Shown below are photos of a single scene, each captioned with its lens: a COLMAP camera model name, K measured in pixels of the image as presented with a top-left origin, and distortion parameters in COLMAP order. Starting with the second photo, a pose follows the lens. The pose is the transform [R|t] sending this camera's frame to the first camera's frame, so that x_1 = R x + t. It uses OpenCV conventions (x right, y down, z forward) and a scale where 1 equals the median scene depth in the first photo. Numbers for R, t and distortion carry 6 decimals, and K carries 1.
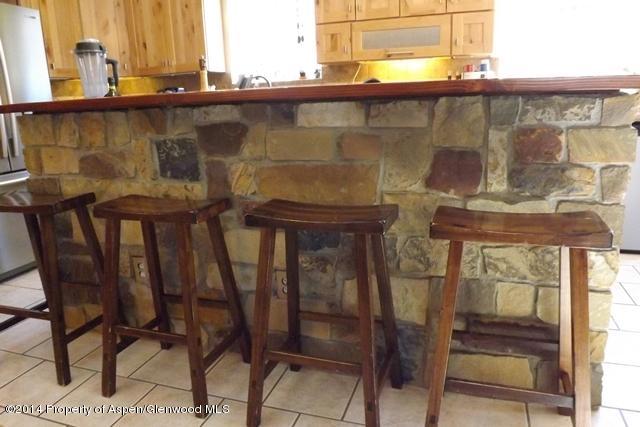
lens RADIAL K [[459.6, 0, 320.0], [0, 459.6, 209.1], [0, 0, 1]] dist [-0.074889, 0.039090]
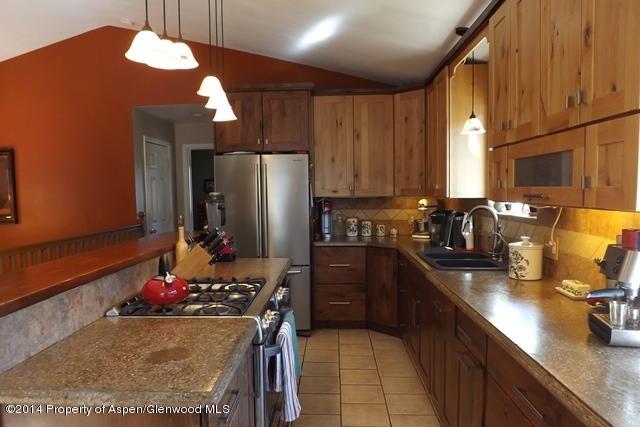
lens RADIAL K [[459.6, 0, 316.9], [0, 459.6, 219.2], [0, 0, 1]] dist [-0.074889, 0.039090]
pose [[0.287819, 0.094737, -0.952987, 1.380431], [-0.226091, 0.973689, 0.028512, -0.570448], [0.930614, 0.207256, 0.301665, 1.221815]]
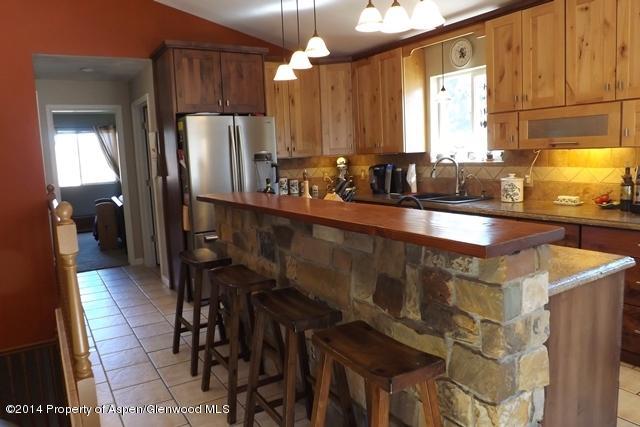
lens RADIAL K [[459.6, 0, 316.7], [0, 459.6, 212.5], [0, 0, 1]] dist [-0.074889, 0.039090]
pose [[0.774287, 0.086096, -0.626950, 0.802602], [-0.139014, 0.989644, -0.035779, -0.204611], [0.617377, 0.114858, 0.778237, -0.054085]]
